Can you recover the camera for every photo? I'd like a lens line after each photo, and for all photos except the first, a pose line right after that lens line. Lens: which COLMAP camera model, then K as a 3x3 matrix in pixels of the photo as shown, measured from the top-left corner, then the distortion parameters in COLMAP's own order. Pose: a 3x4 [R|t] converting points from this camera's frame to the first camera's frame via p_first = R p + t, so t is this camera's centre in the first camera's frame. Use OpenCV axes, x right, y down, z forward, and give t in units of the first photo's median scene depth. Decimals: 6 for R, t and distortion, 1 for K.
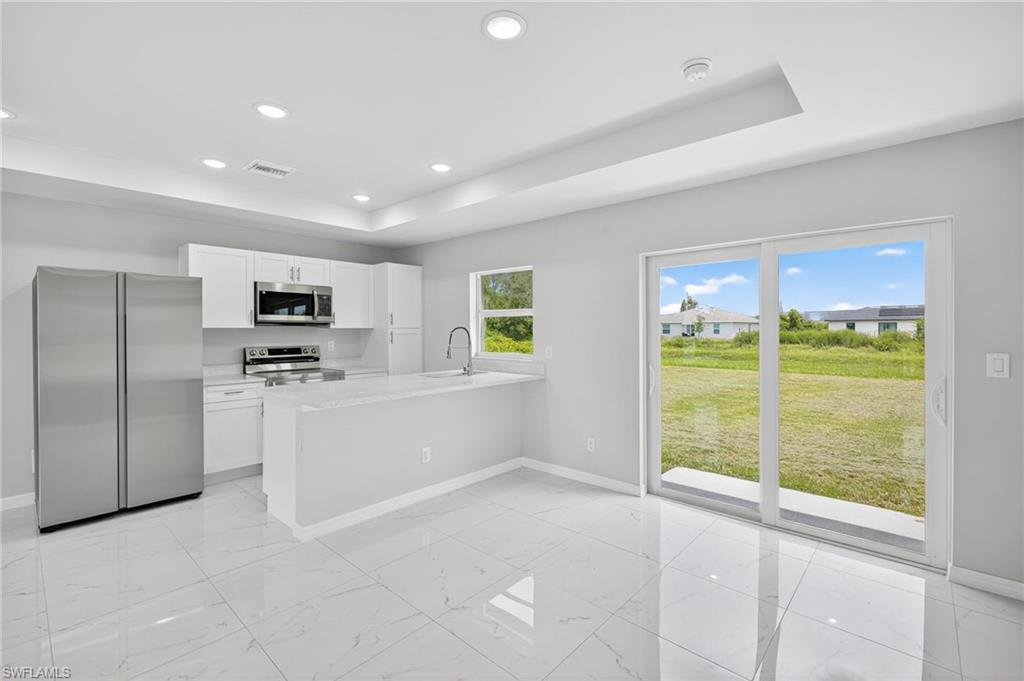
lens RADIAL K [[442.0, 0, 508.5], [0, 442.0, 337.1], [0, 0, 1]] dist [0.009996, -0.000276]
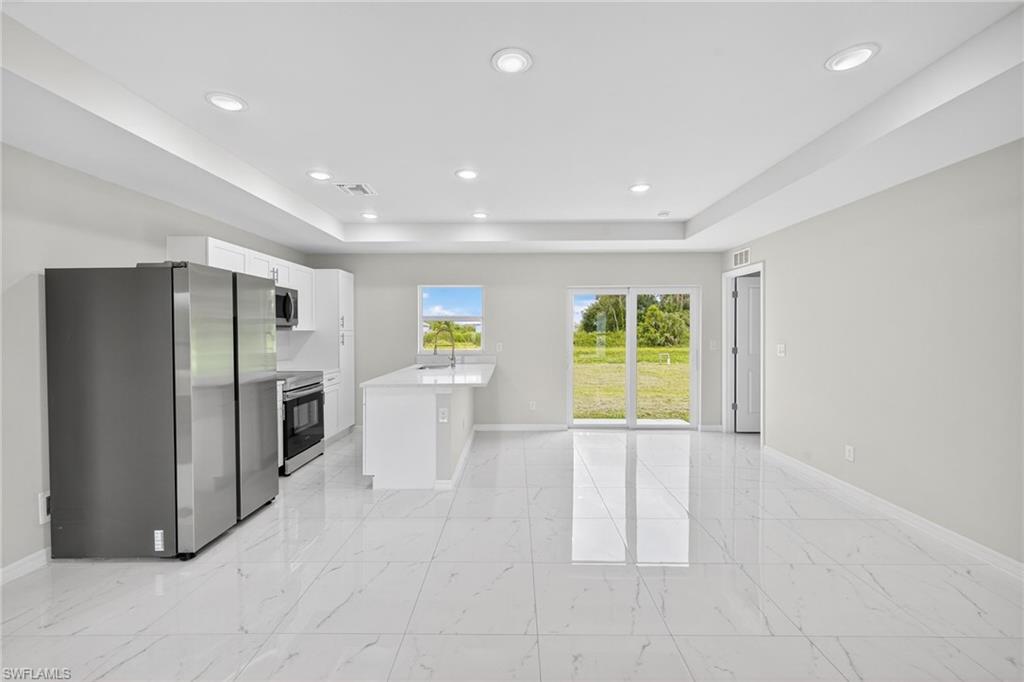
lens RADIAL K [[442.0, 0, 509.6], [0, 442.0, 339.6], [0, 0, 1]] dist [0.009996, -0.000276]
pose [[0.740692, -0.014662, 0.671685, -0.653946], [0.013068, 0.999887, 0.007415, -0.001300], [-0.671718, 0.003285, 0.740800, -0.053787]]
